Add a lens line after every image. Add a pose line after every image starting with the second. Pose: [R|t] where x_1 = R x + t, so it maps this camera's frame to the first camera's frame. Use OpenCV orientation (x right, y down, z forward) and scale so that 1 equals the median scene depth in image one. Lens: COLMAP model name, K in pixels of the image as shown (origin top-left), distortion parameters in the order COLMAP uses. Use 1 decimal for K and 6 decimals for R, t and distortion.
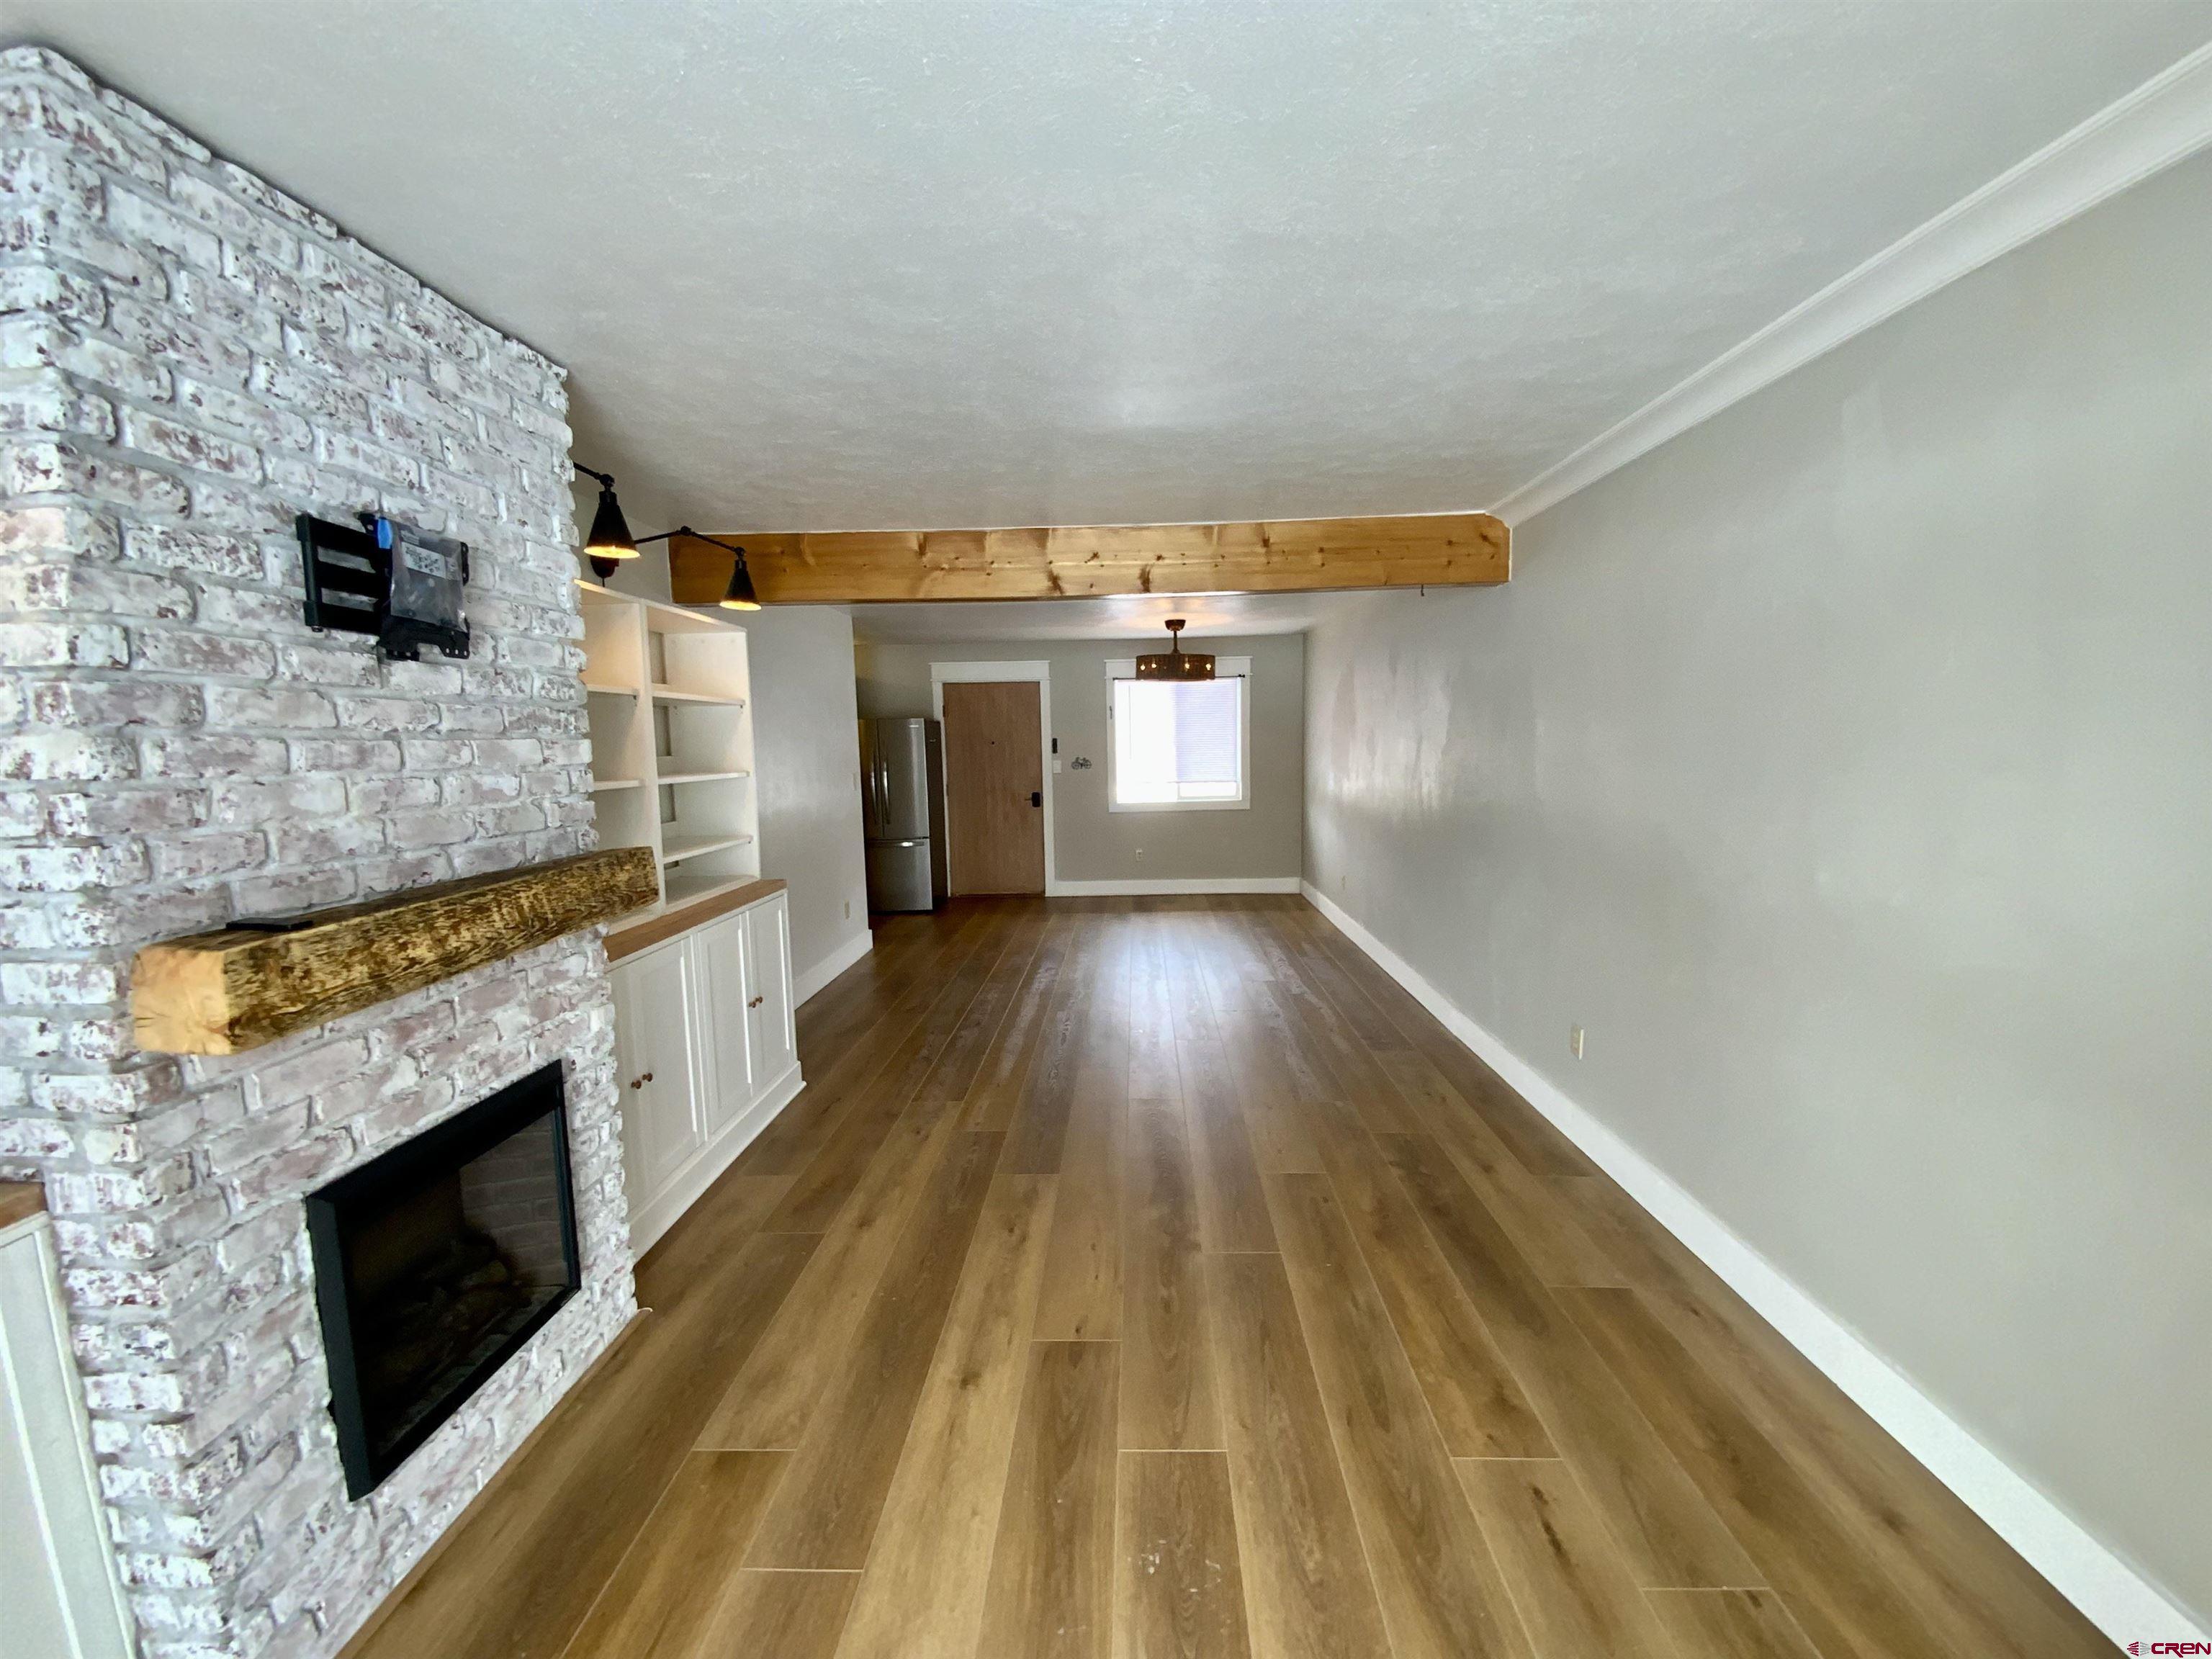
lens RADIAL K [[896.3, 0, 1106.3], [0, 896.3, 836.3], [0, 0, 1]] dist [0.019325, -0.019411]
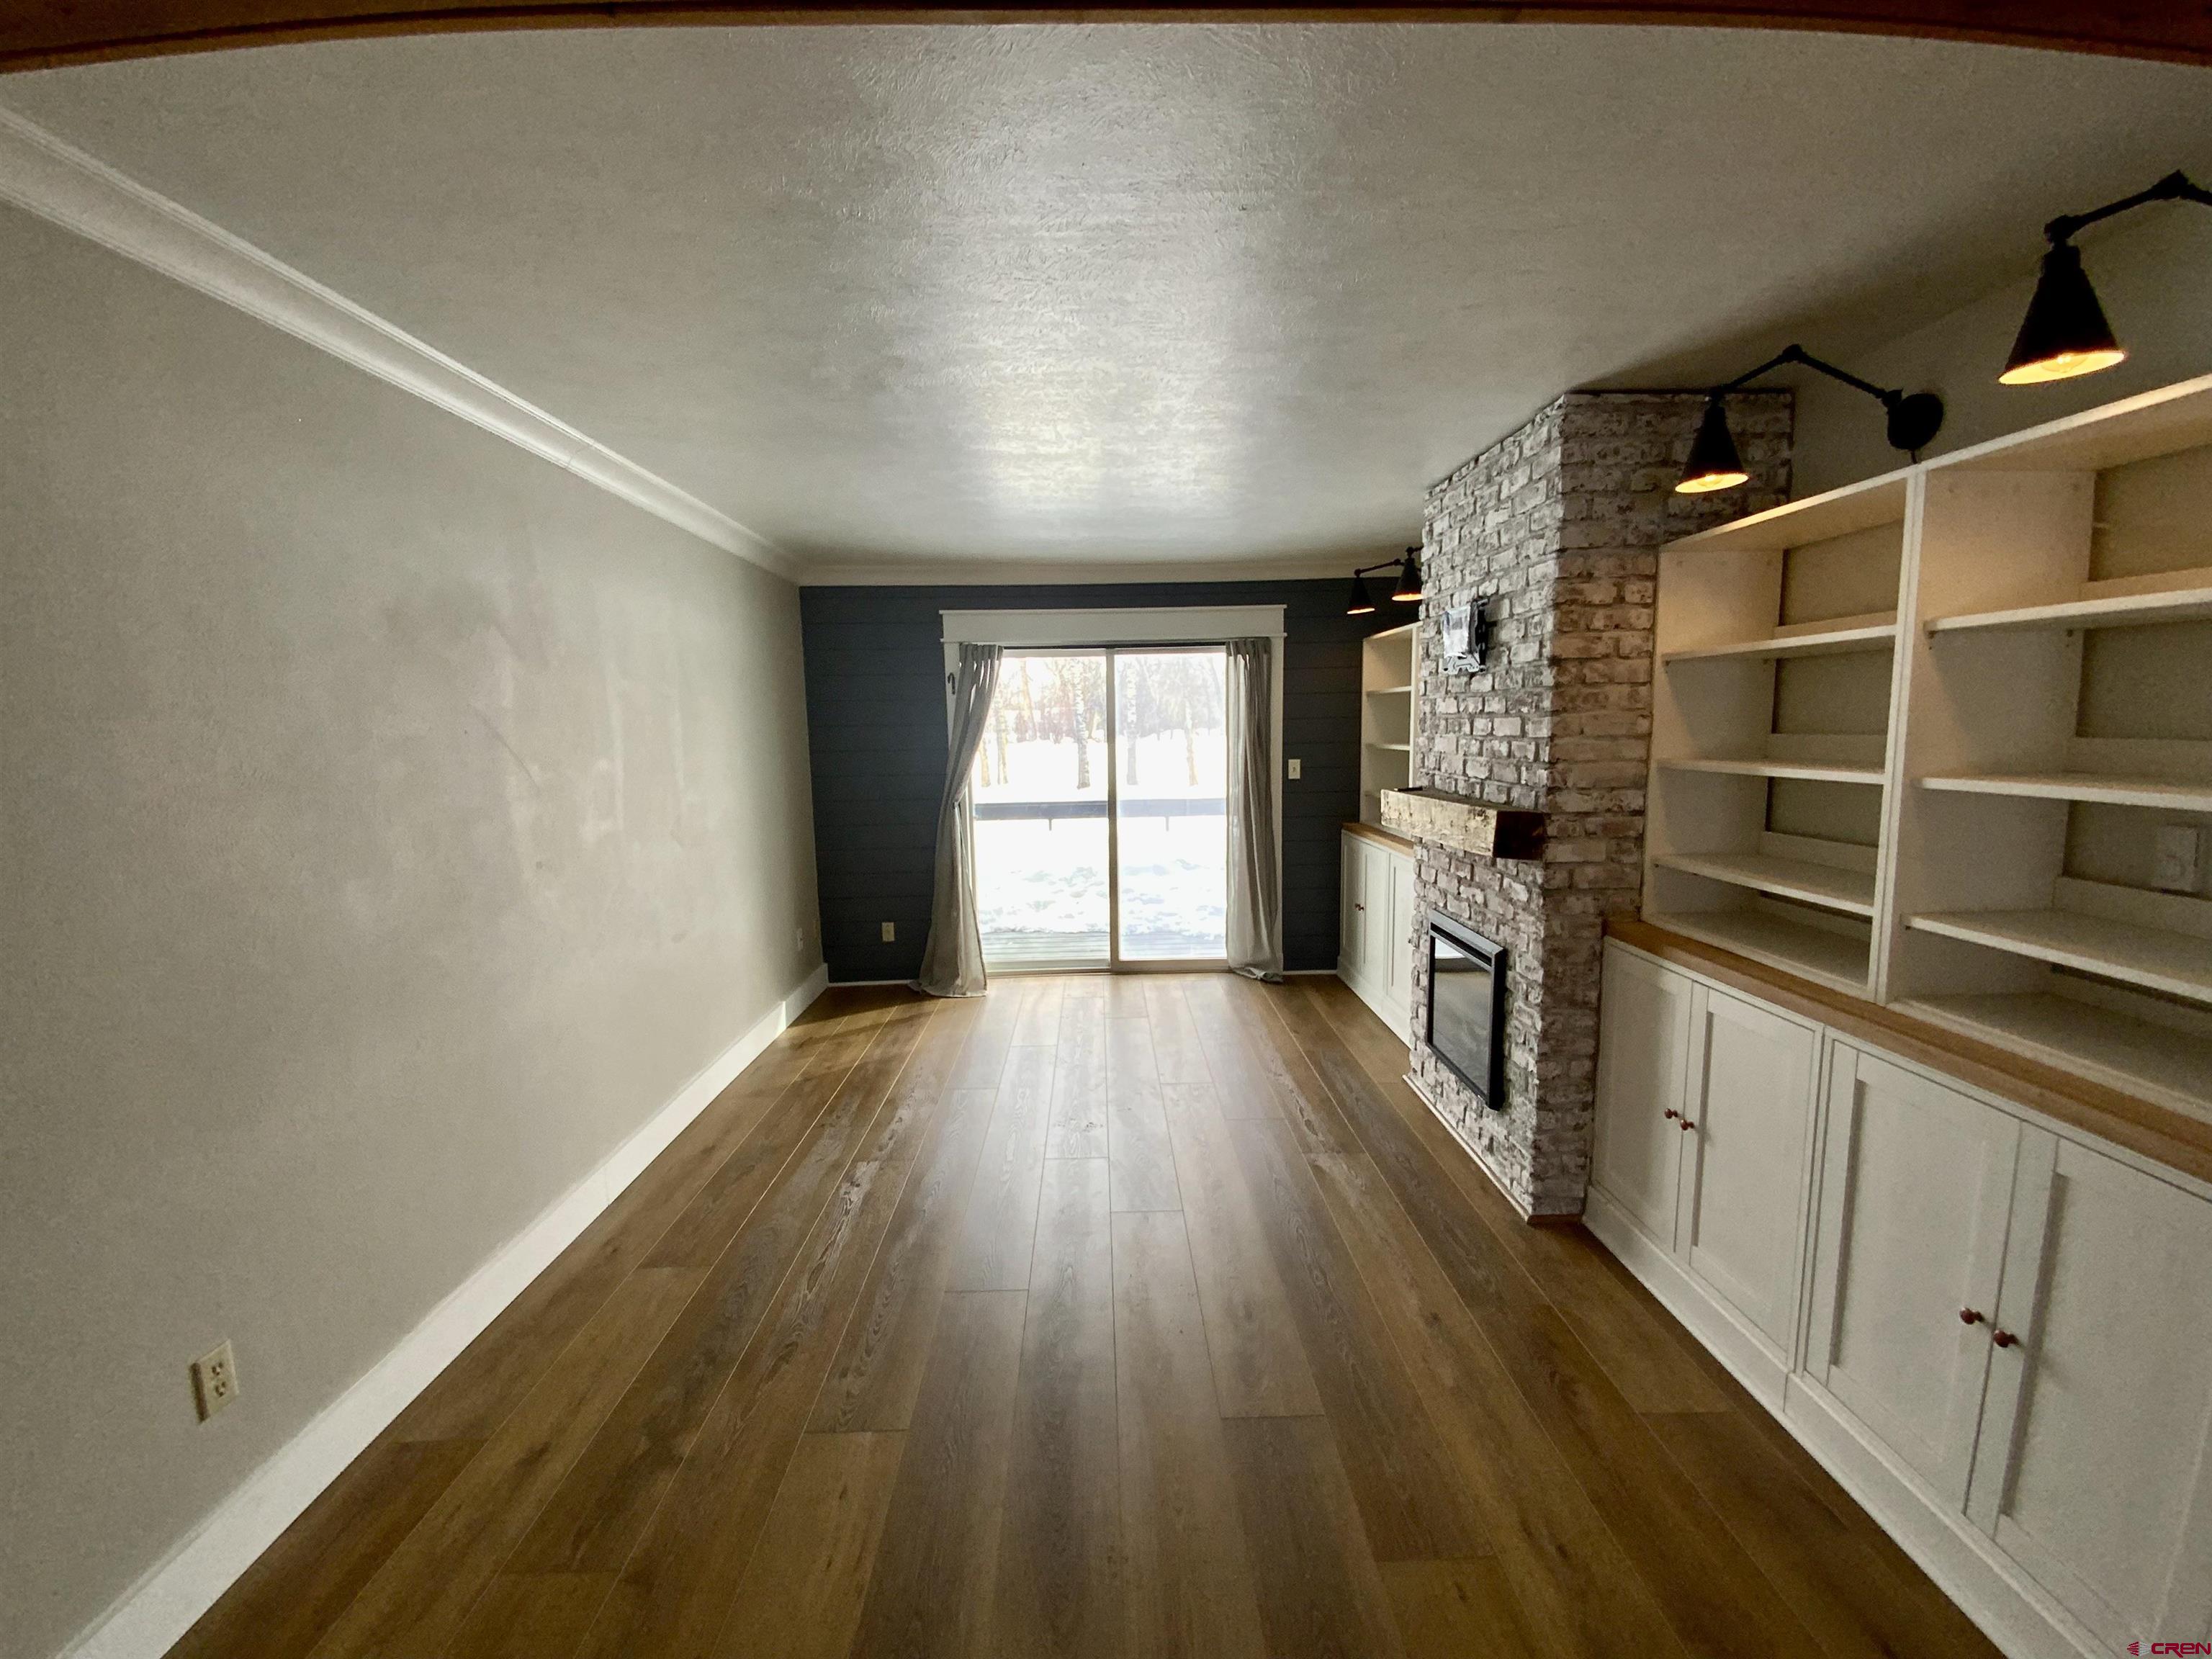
lens RADIAL K [[896.3, 0, 1106.3], [0, 896.3, 836.3], [0, 0, 1]] dist [0.019325, -0.019411]
pose [[-0.998034, 0.045209, -0.043411, 0.074126], [0.034161, 0.973062, 0.227997, -0.327486], [0.052549, 0.226066, -0.972694, 2.896074]]
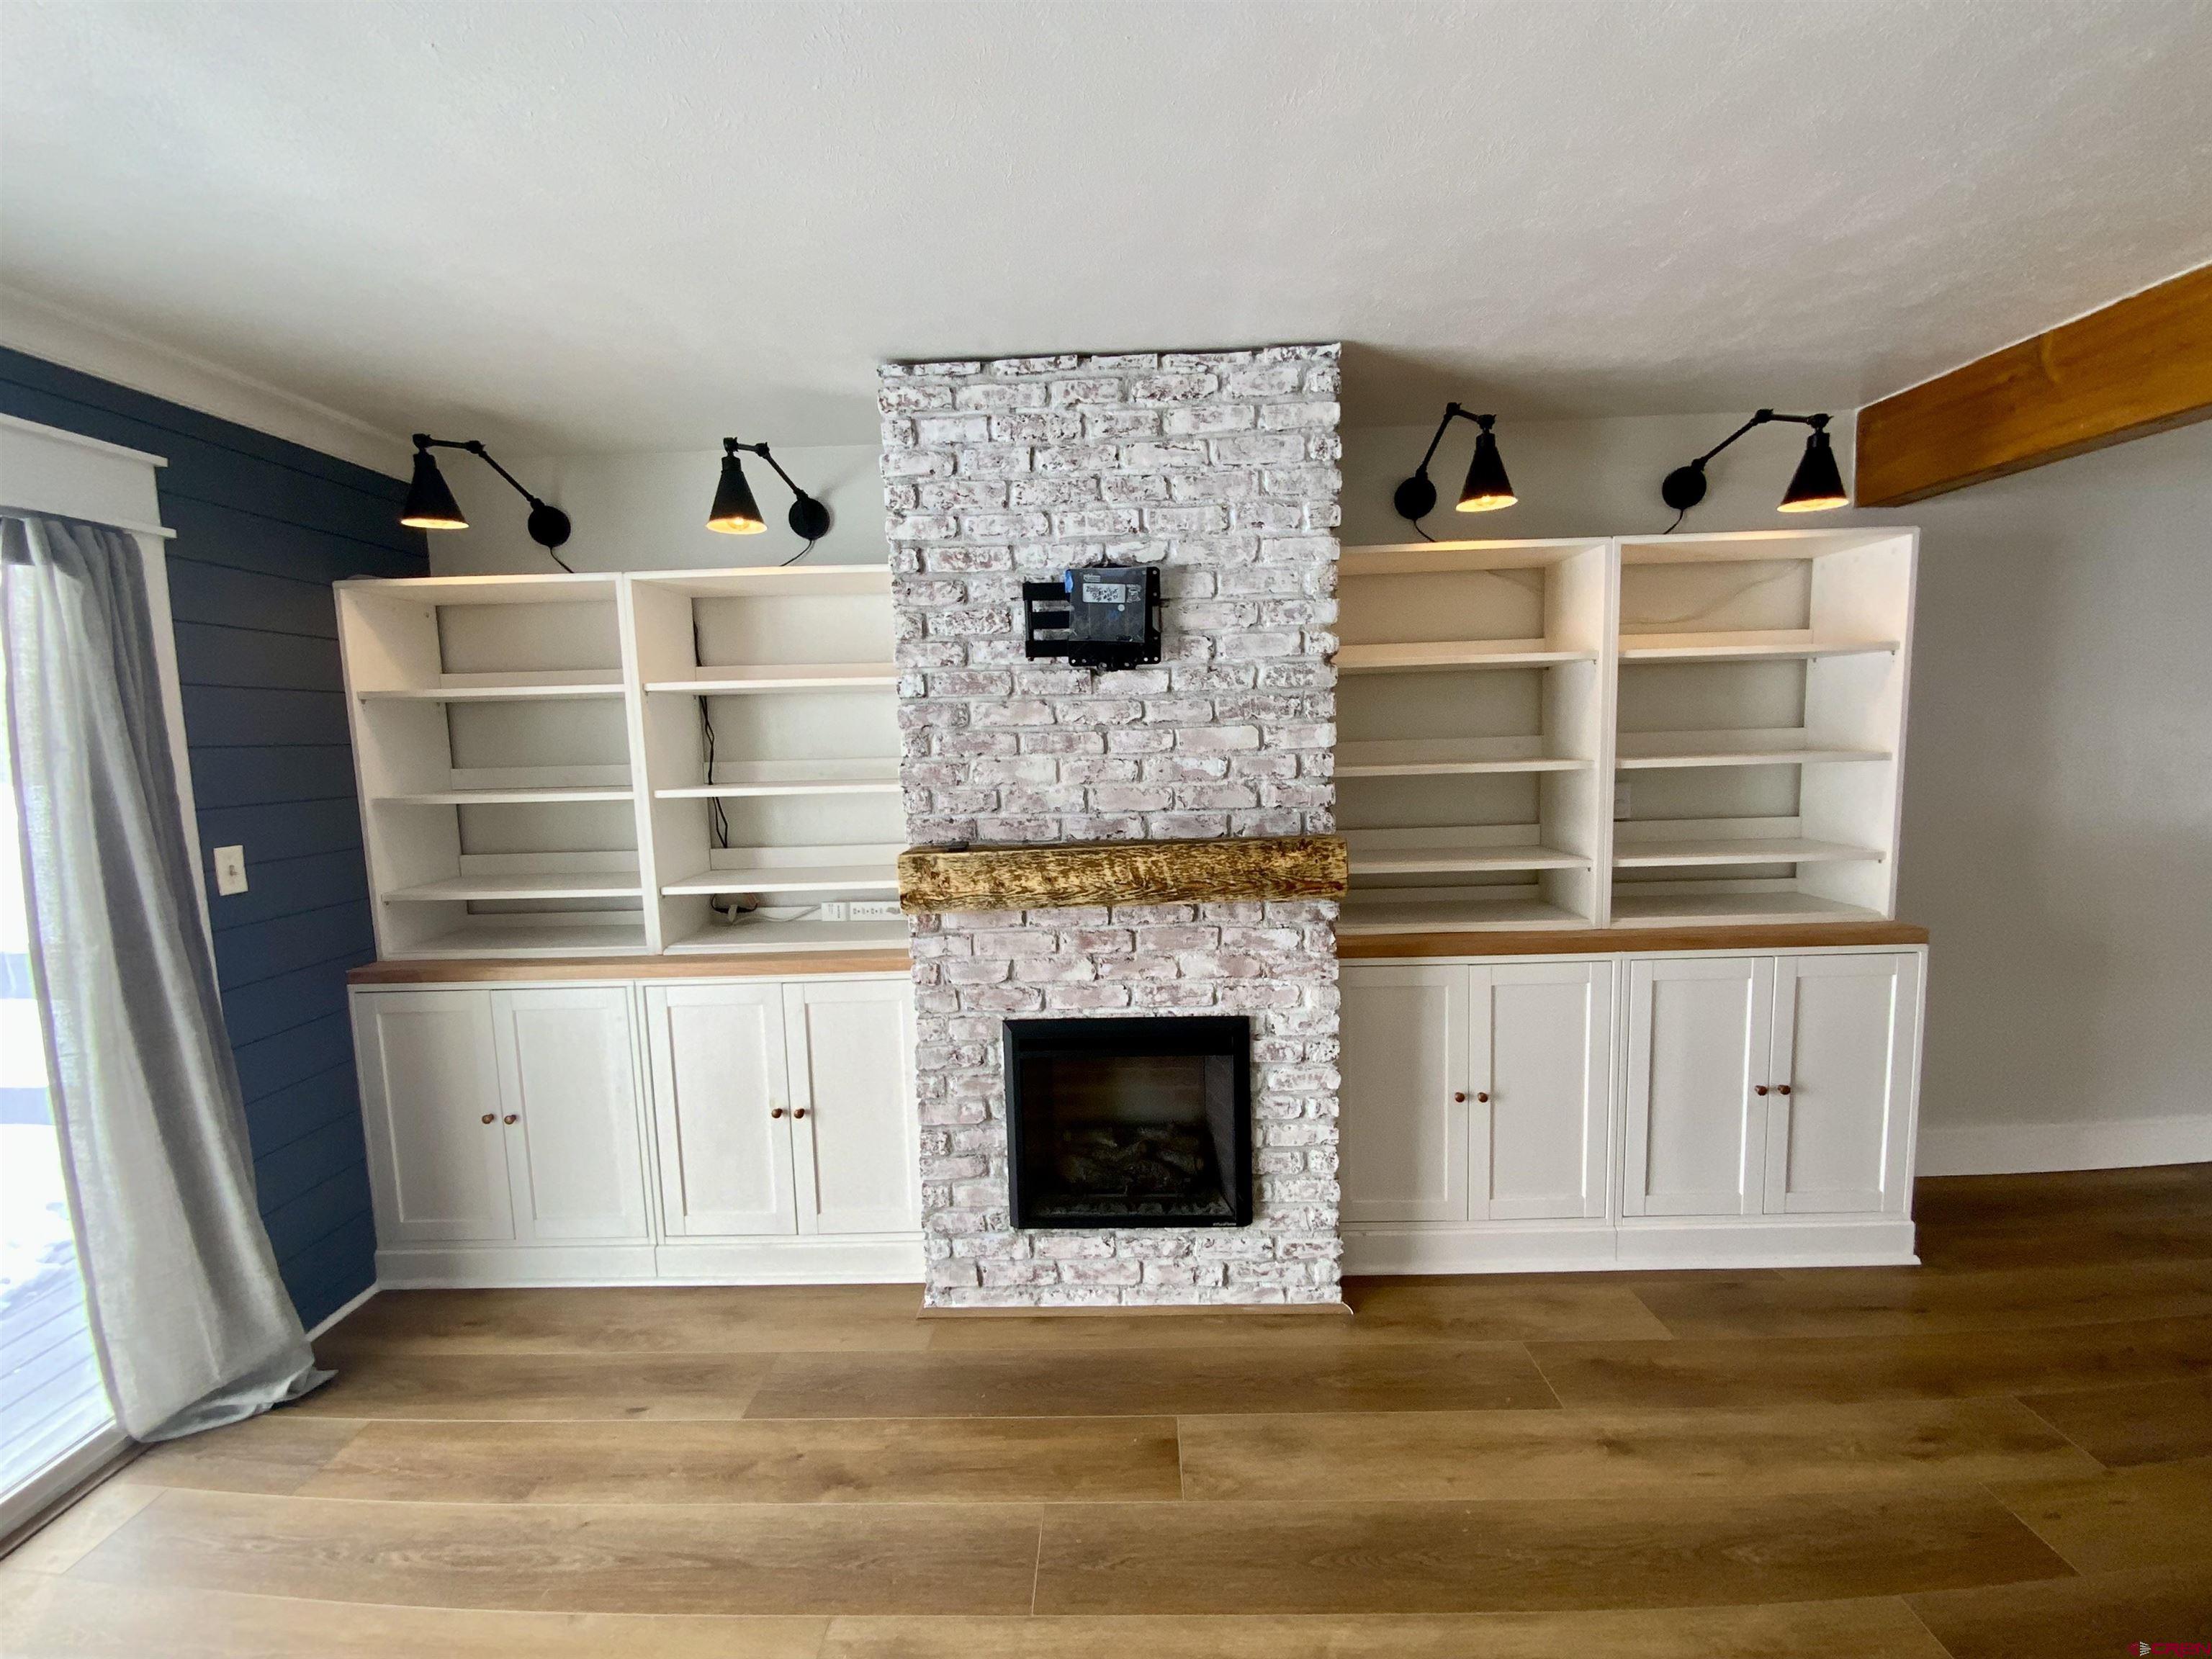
lens RADIAL K [[875.3, 0, 1101.0], [0, 875.3, 840.9], [0, 0, 1]] dist [0.043435, -0.028649]
pose [[0.014124, 0.130324, -0.991371, 0.548943], [-0.076259, 0.988722, 0.128889, -0.114737], [0.996988, 0.073781, 0.023903, 0.991171]]
